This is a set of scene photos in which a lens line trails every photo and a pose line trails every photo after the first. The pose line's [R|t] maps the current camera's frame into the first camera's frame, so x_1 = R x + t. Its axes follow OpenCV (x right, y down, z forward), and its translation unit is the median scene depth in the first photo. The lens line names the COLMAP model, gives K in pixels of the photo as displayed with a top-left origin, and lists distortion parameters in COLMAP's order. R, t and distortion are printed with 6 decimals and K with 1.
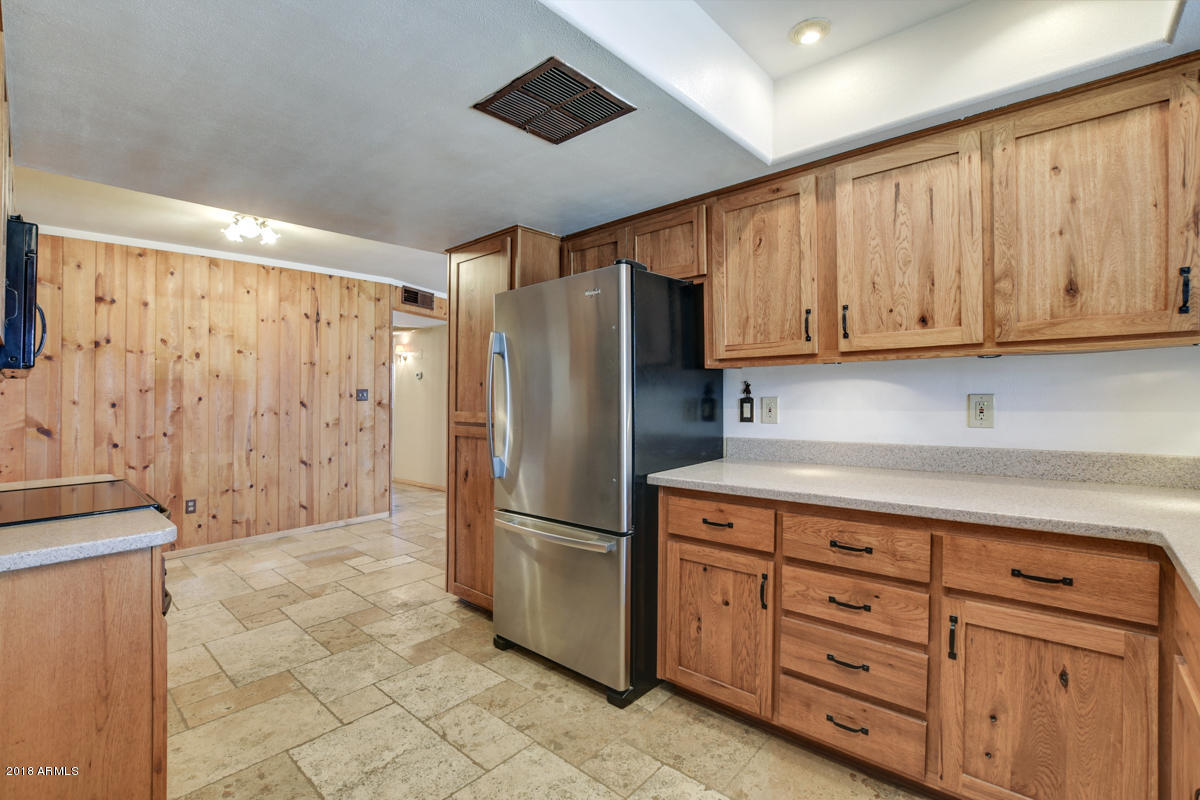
lens RADIAL K [[519.2, 0, 600.5], [0, 519.2, 388.6], [0, 0, 1]] dist [-0.020469, 0.000150]
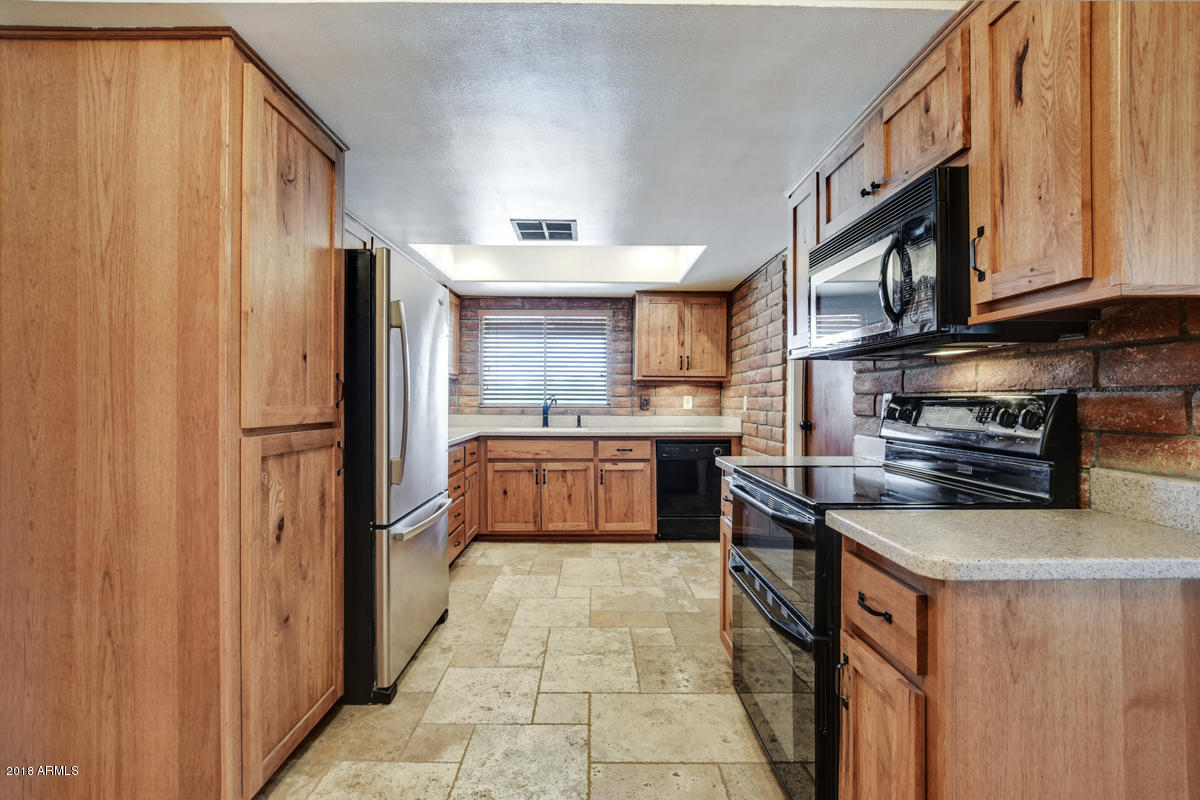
lens RADIAL K [[528.6, 0, 600.3], [0, 528.6, 401.4], [0, 0, 1]] dist [-0.023822, 0.000932]
pose [[-0.662534, 0.002591, 0.749027, -1.048540], [-0.011040, 0.999852, -0.013223, 0.052722], [-0.748950, -0.017030, -0.662407, 1.346796]]
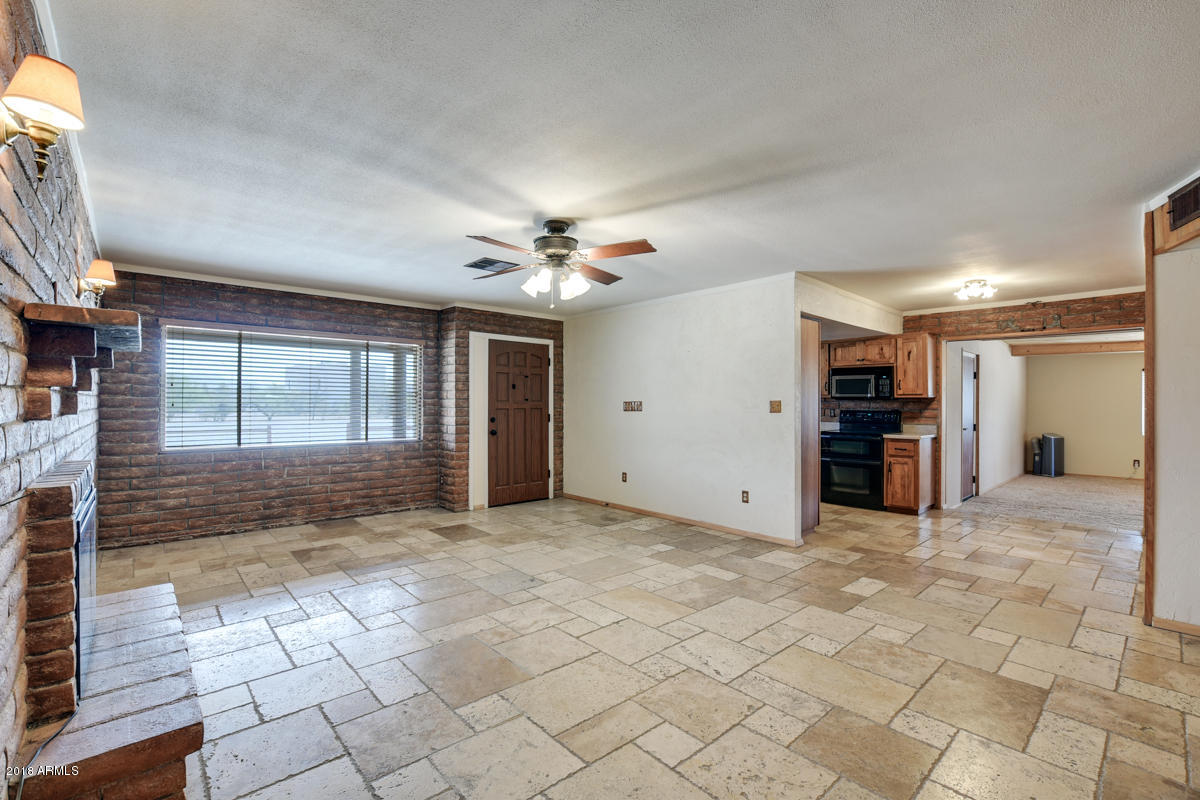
lens RADIAL K [[525.2, 0, 602.0], [0, 525.2, 405.3], [0, 0, 1]] dist [-0.025536, 0.000345]
pose [[-0.993847, 0.006139, 0.110592, 0.281274], [0.004771, 0.999909, -0.012628, 0.032727], [-0.110660, -0.012023, -0.993786, 3.525542]]
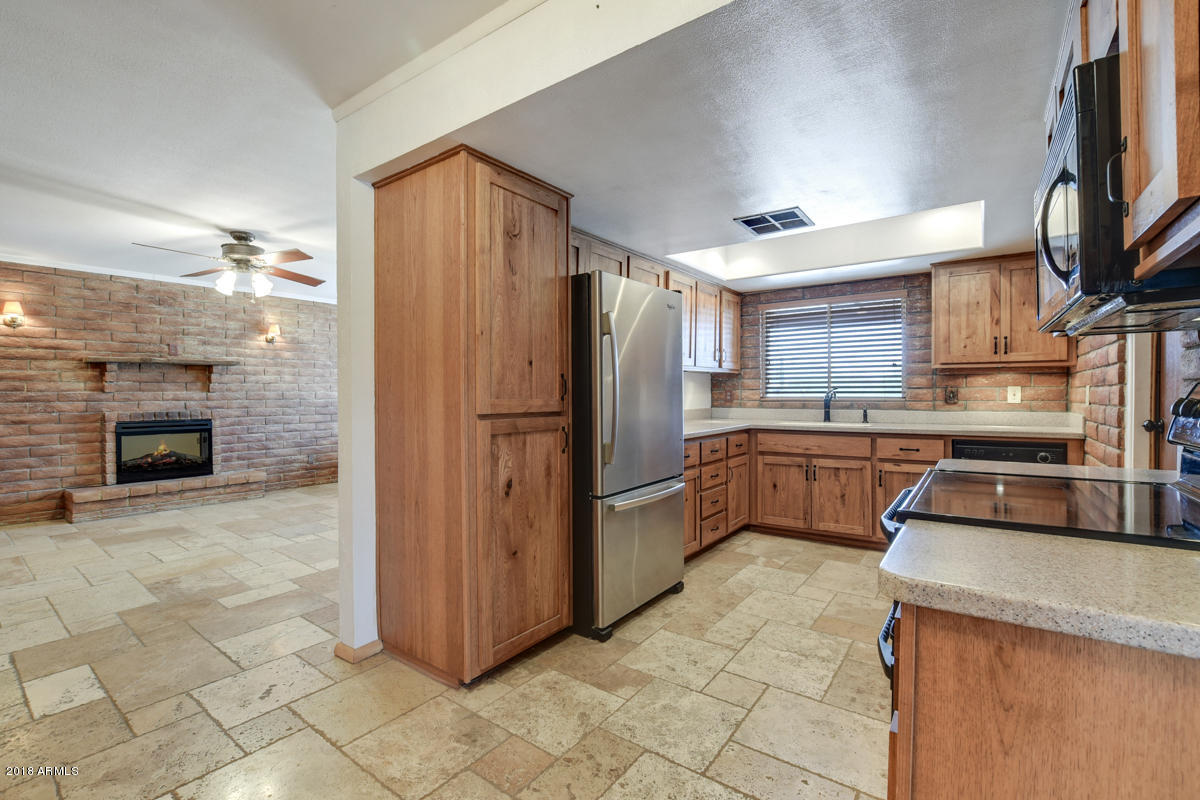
lens RADIAL K [[528.6, 0, 600.3], [0, 528.6, 401.4], [0, 0, 1]] dist [-0.023822, 0.000932]
pose [[-0.084859, -0.005794, 0.996376, -1.219759], [-0.010170, 0.999936, 0.004948, 0.051842], [-0.996341, -0.009713, -0.084912, 1.138377]]
